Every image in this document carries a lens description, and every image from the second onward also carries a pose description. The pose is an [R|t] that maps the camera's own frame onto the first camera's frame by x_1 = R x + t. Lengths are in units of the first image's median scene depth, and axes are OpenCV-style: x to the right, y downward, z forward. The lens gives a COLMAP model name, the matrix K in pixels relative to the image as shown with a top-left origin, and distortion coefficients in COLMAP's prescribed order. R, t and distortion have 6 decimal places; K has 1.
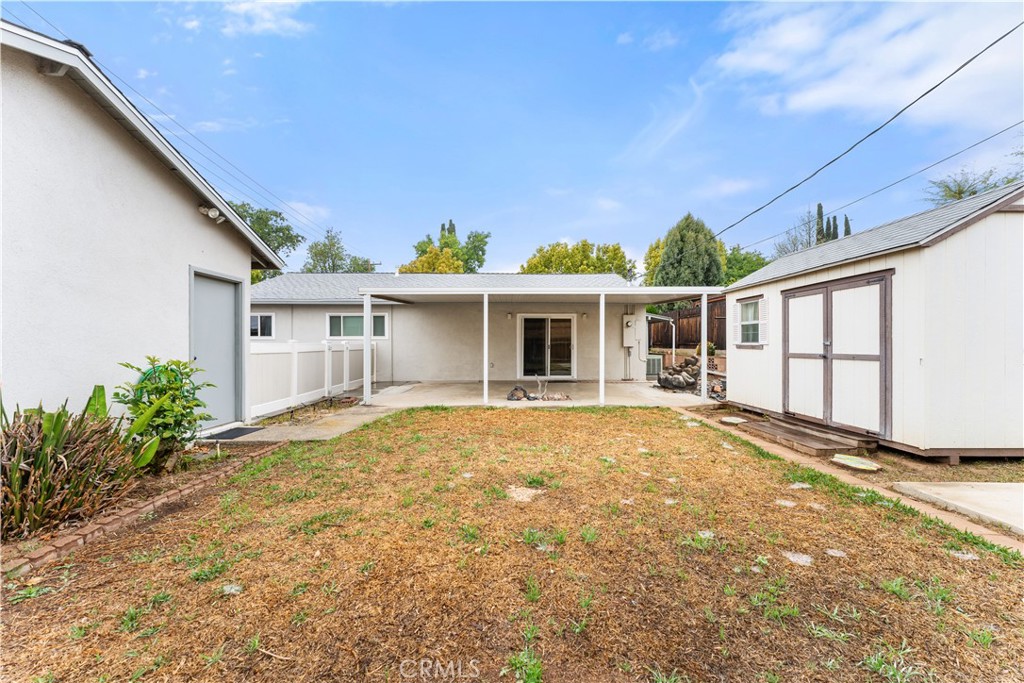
lens RADIAL K [[408.1, 0, 509.4], [0, 408.1, 345.2], [0, 0, 1]] dist [0.004076, -0.000420]
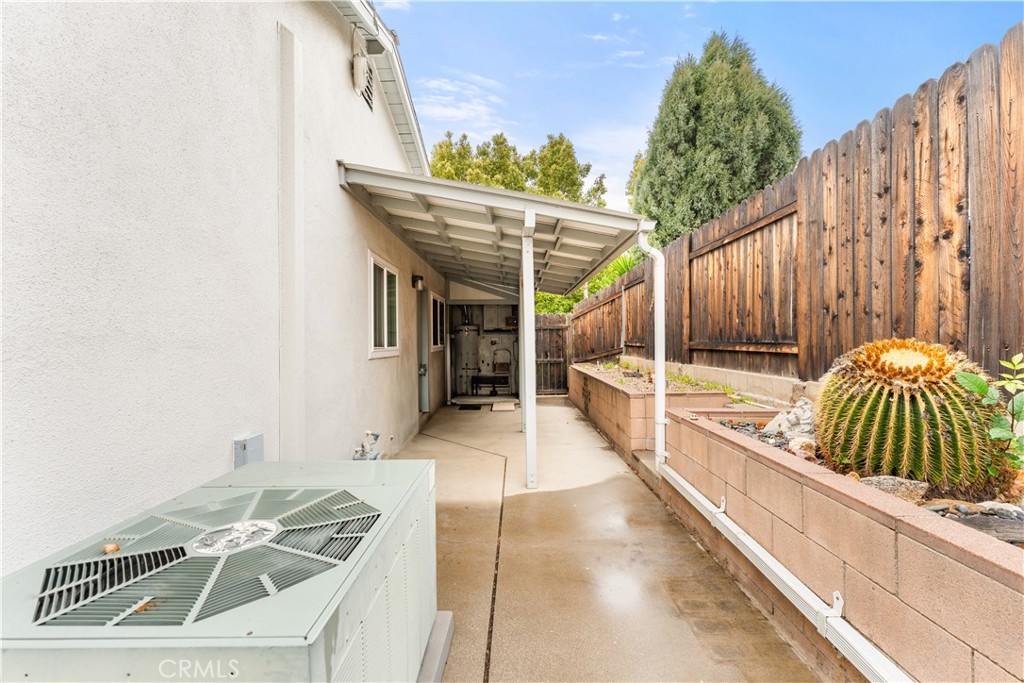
lens RADIAL K [[408.1, 0, 511.6], [0, 408.1, 336.0], [0, 0, 1]] dist [0.004076, -0.000420]
pose [[0.999711, -0.002772, -0.023860, 0.809497], [0.002526, 0.999944, -0.010325, -0.020933], [0.023887, 0.010262, 0.999662, 1.944358]]
